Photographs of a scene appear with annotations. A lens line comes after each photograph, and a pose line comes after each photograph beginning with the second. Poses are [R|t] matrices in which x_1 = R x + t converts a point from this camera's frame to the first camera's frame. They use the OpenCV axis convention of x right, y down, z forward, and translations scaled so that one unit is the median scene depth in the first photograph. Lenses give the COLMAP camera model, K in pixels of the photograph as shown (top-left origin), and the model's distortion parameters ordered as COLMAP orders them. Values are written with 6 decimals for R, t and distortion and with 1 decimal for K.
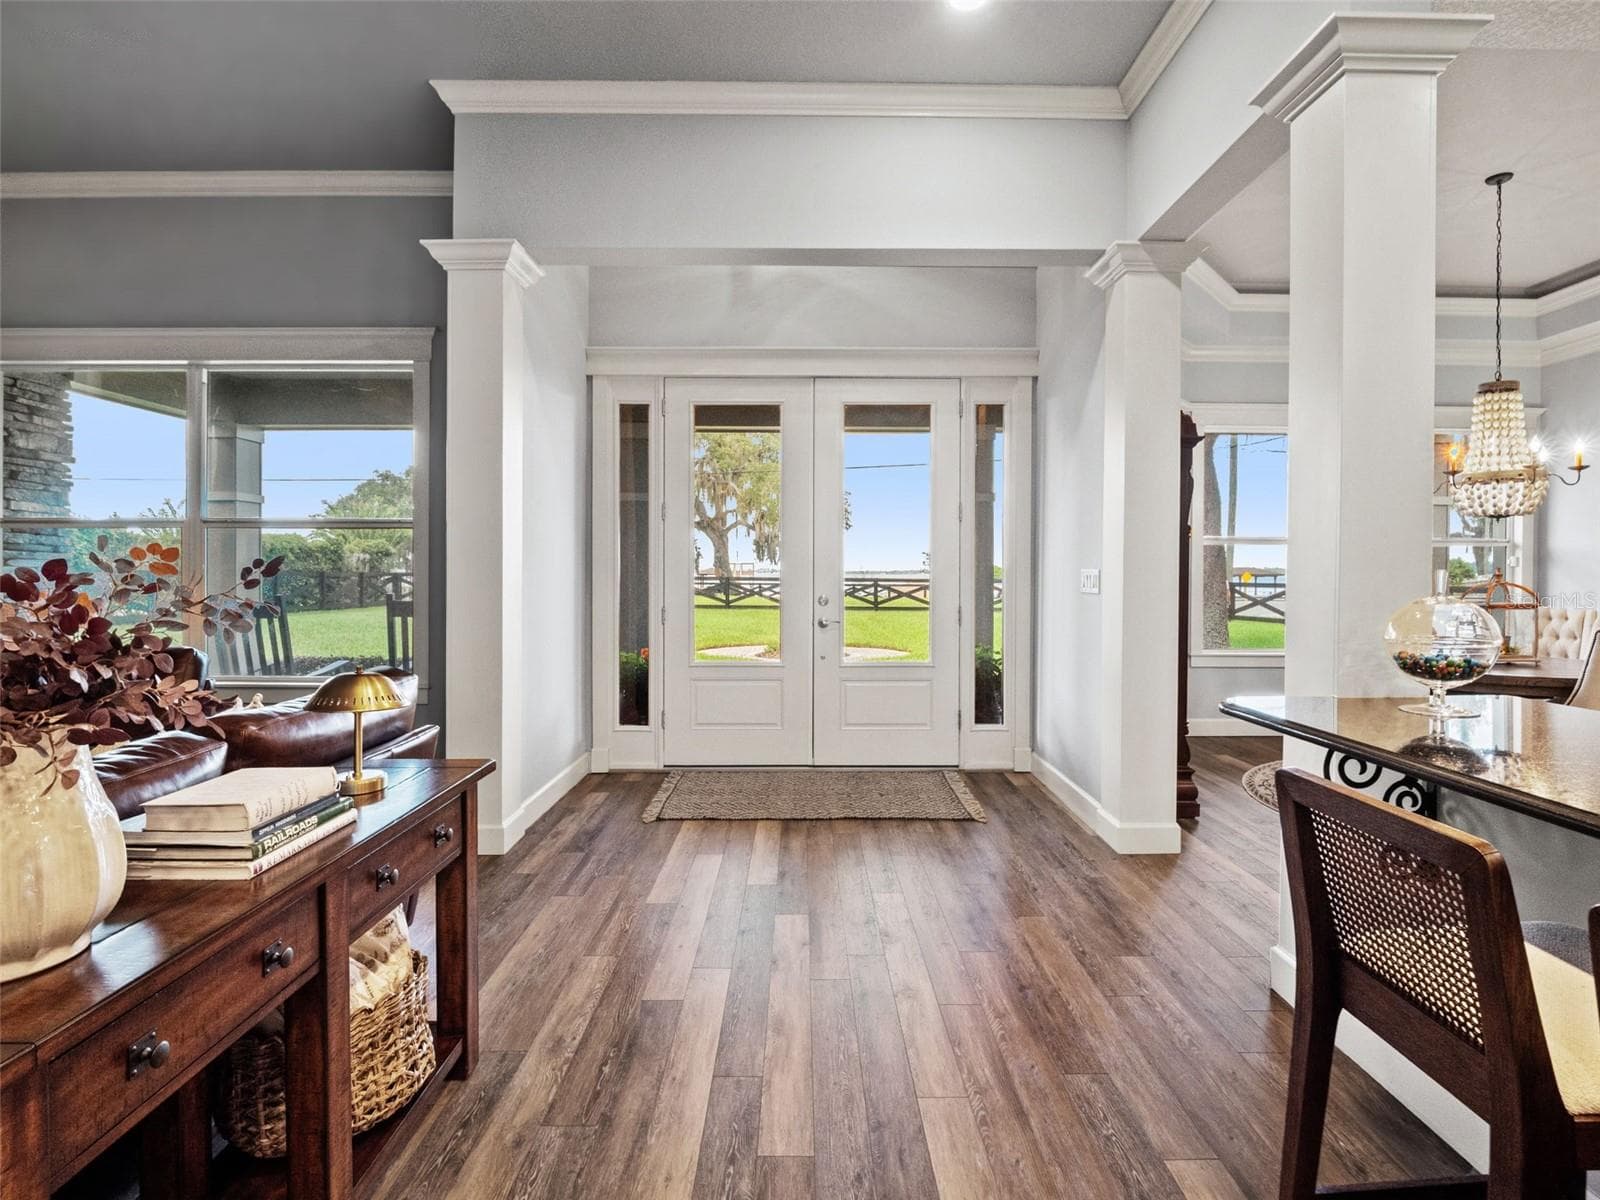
lens RADIAL K [[819.2, 0, 805.0], [0, 819.2, 587.2], [0, 0, 1]] dist [-0.003824, -0.000396]
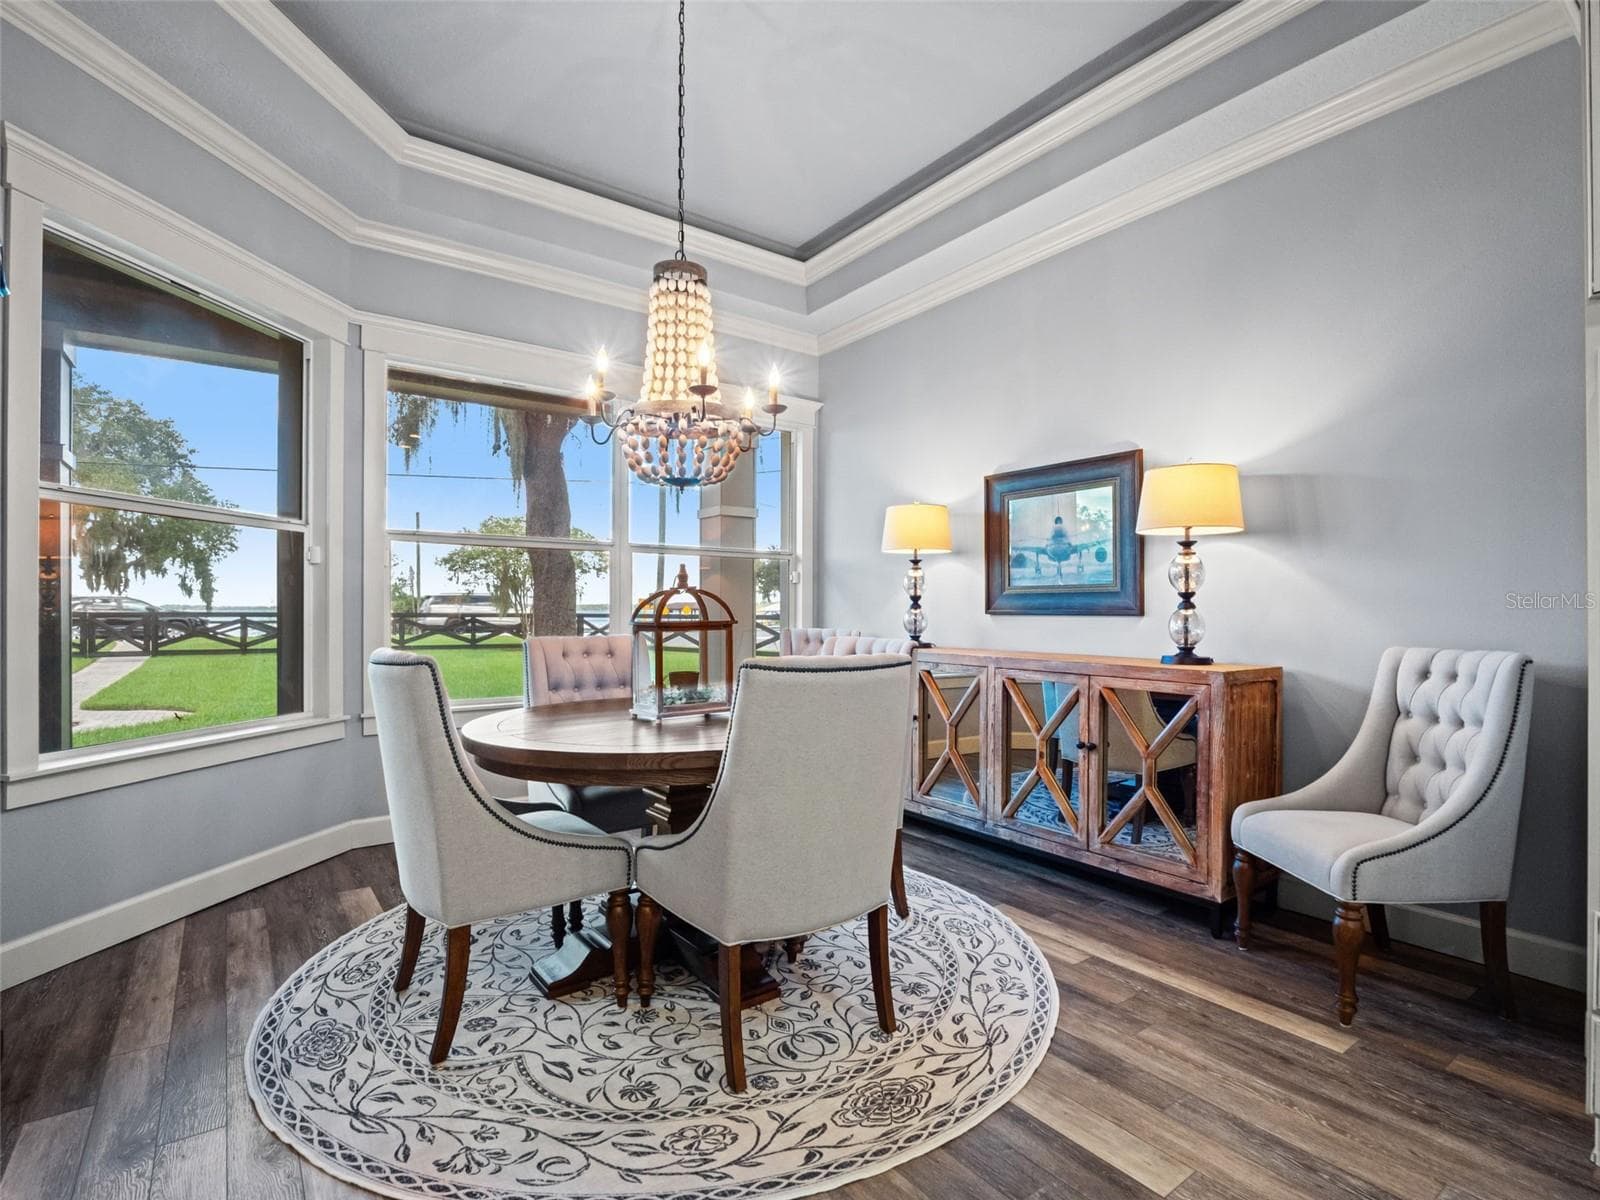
lens RADIAL K [[819.2, 0, 798.6], [0, 819.2, 606.5], [0, 0, 1]] dist [-0.003824, -0.000396]
pose [[0.820862, 0.000737, 0.571127, 0.408797], [0.011584, 0.999772, -0.017940, 0.015351], [-0.571010, 0.021343, 0.820666, 0.317073]]
